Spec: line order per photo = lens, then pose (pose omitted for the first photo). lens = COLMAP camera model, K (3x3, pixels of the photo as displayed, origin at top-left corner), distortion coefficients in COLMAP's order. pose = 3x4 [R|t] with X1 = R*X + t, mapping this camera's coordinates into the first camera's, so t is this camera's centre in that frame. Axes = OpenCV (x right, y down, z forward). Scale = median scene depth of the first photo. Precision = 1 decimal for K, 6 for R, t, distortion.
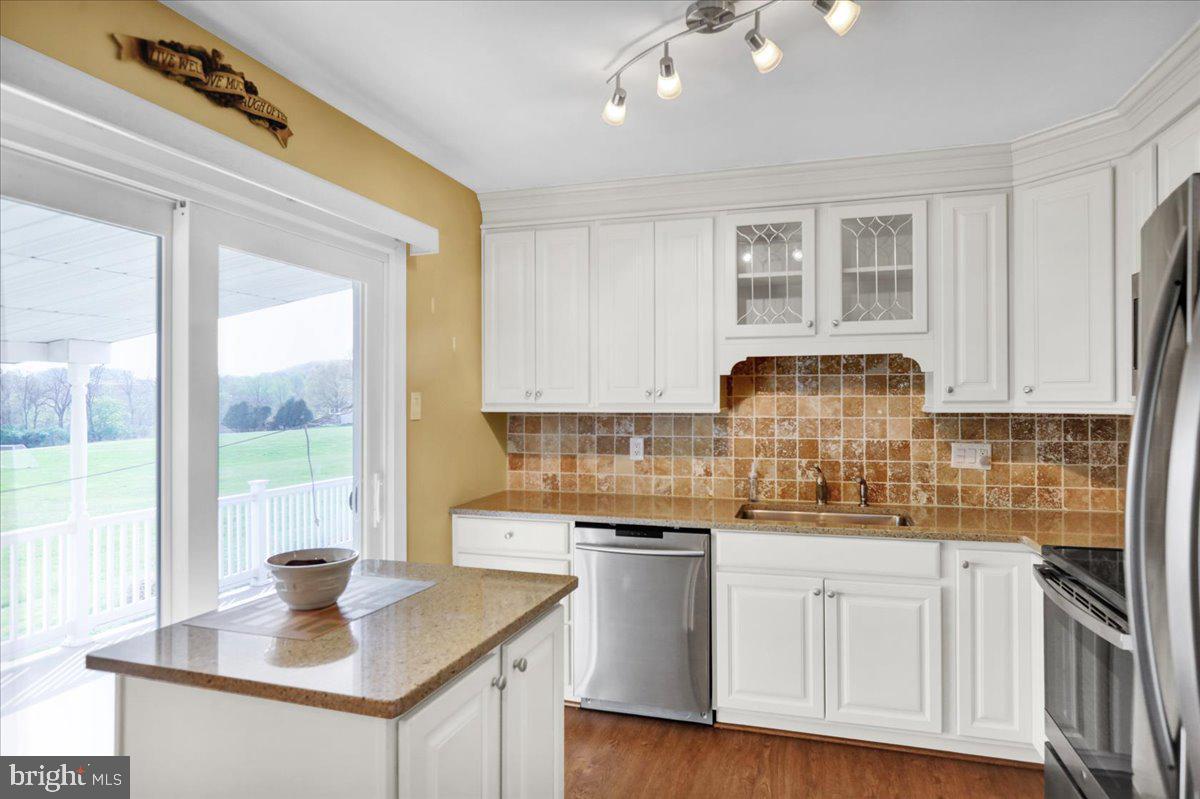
lens RADIAL K [[694.4, 0, 600.0], [0, 694.4, 399.5], [0, 0, 1]] dist [-0.006371, -0.000579]
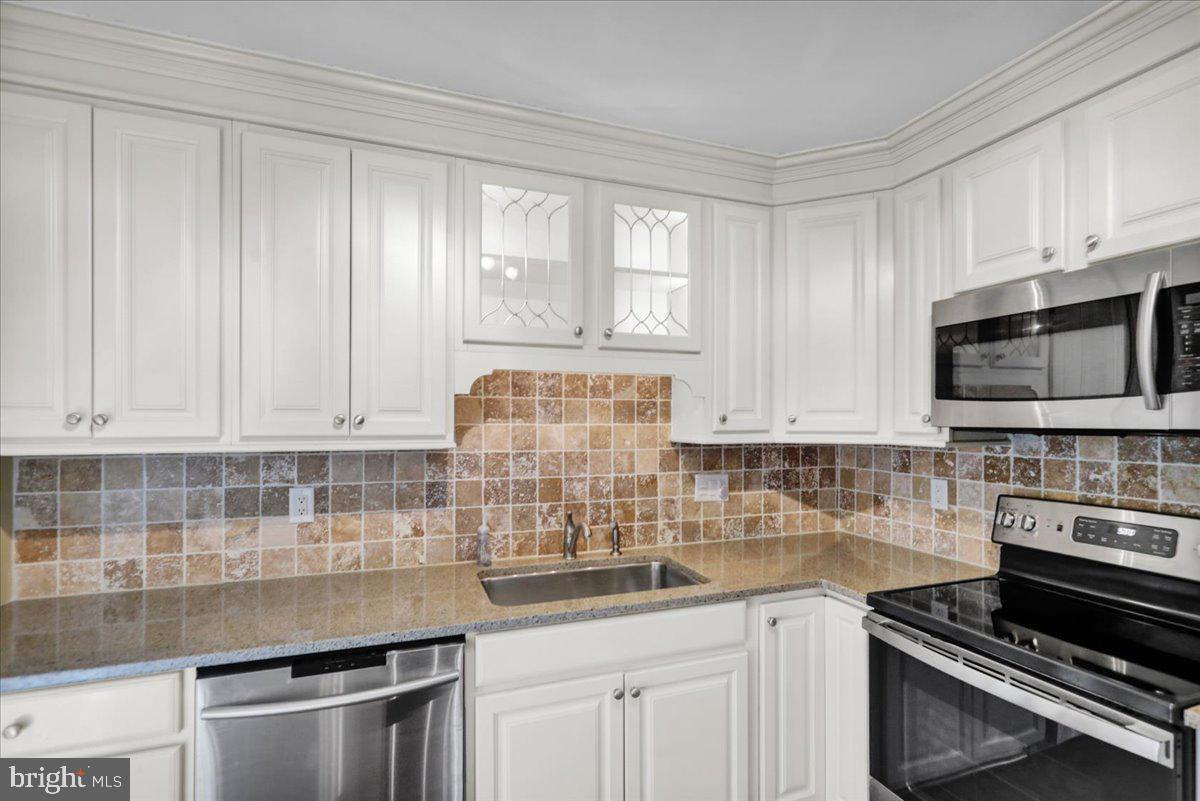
lens RADIAL K [[580.2, 0, 618.9], [0, 580.2, 421.1], [0, 0, 1]] dist [-0.001344, 0.002123]
pose [[0.782962, 0.003874, 0.622058, -0.056886], [-0.002714, 0.999992, -0.002811, -0.006963], [-0.622064, 0.000513, 0.782966, 0.434726]]
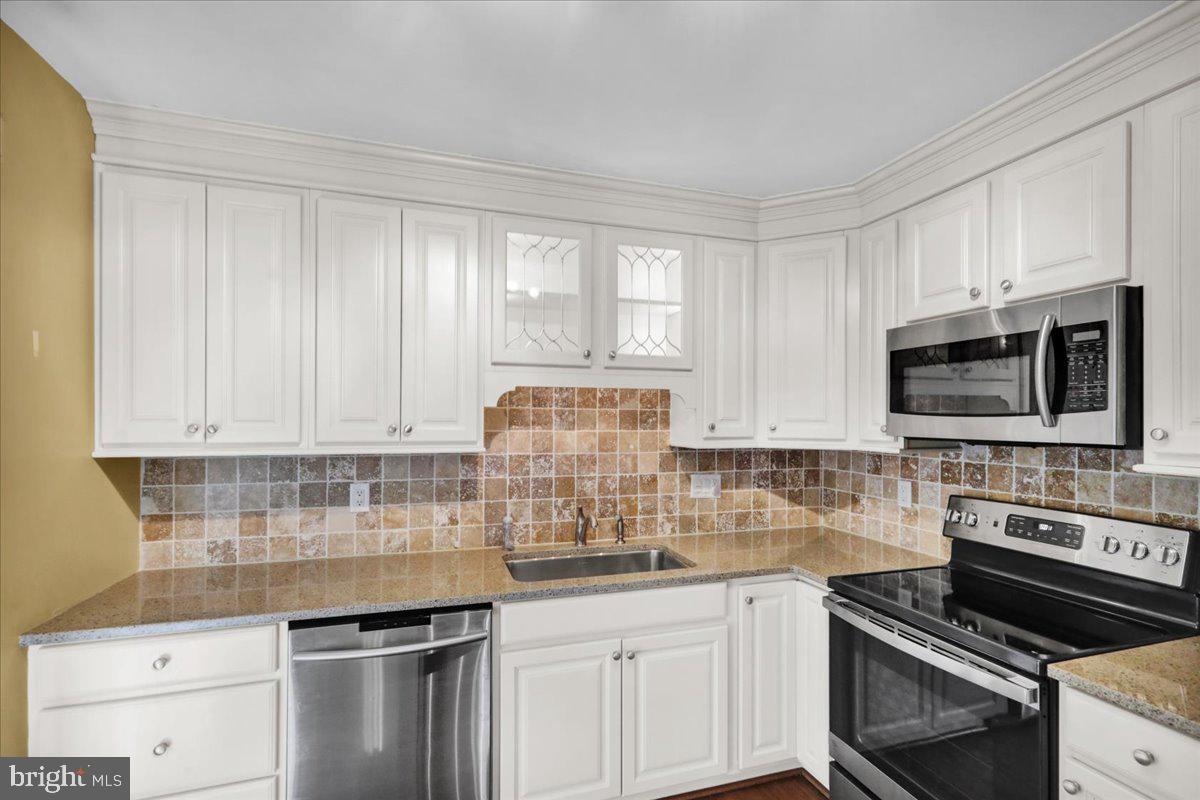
lens RADIAL K [[569.4, 0, 612.3], [0, 569.4, 420.1], [0, 0, 1]] dist [0.002129, 0.000792]
pose [[0.814271, 0.004808, 0.580465, -0.097379], [-0.005928, 0.999982, 0.000033, -0.020188], [-0.580454, -0.003468, 0.814285, 0.342450]]
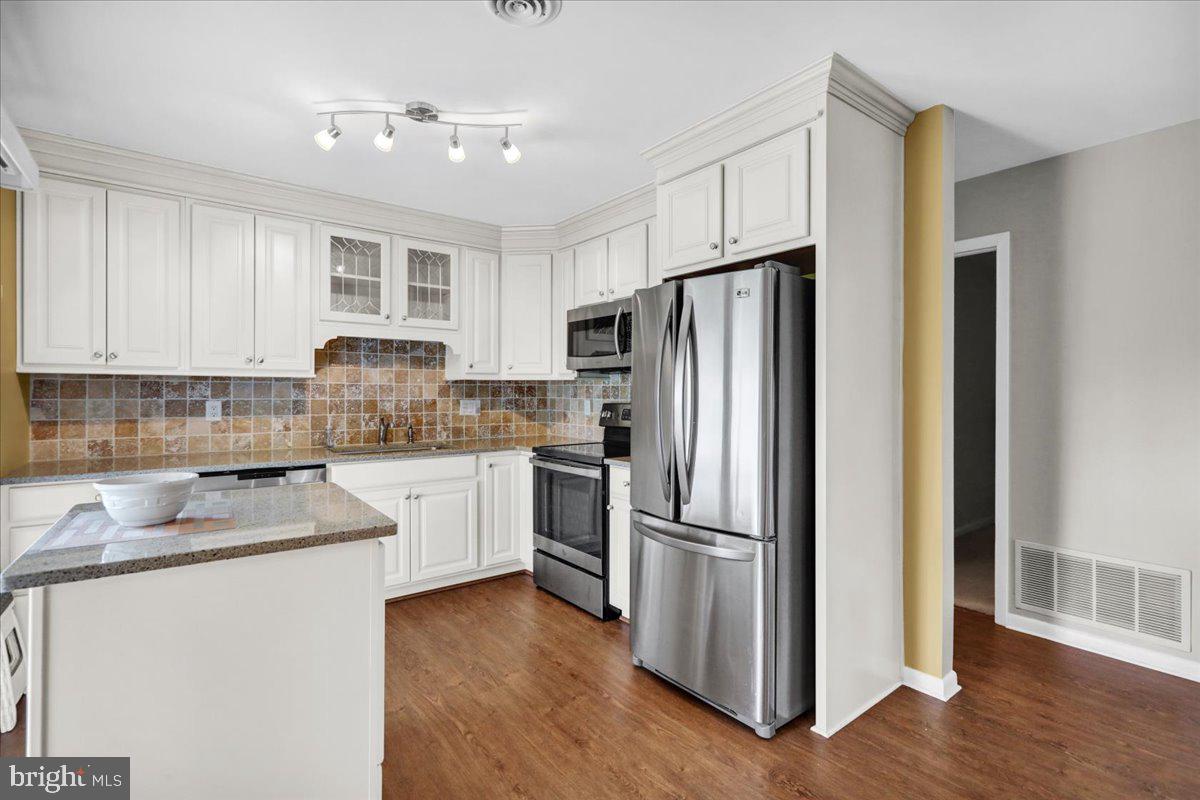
lens RADIAL K [[566.9, 0, 615.9], [0, 566.9, 395.4], [0, 0, 1]] dist [0.004452, 0.000162]
pose [[0.564763, 0.000889, 0.825252, -0.367550], [-0.004807, 0.999986, 0.002212, 0.045314], [-0.825239, -0.005217, 0.564760, -0.048351]]
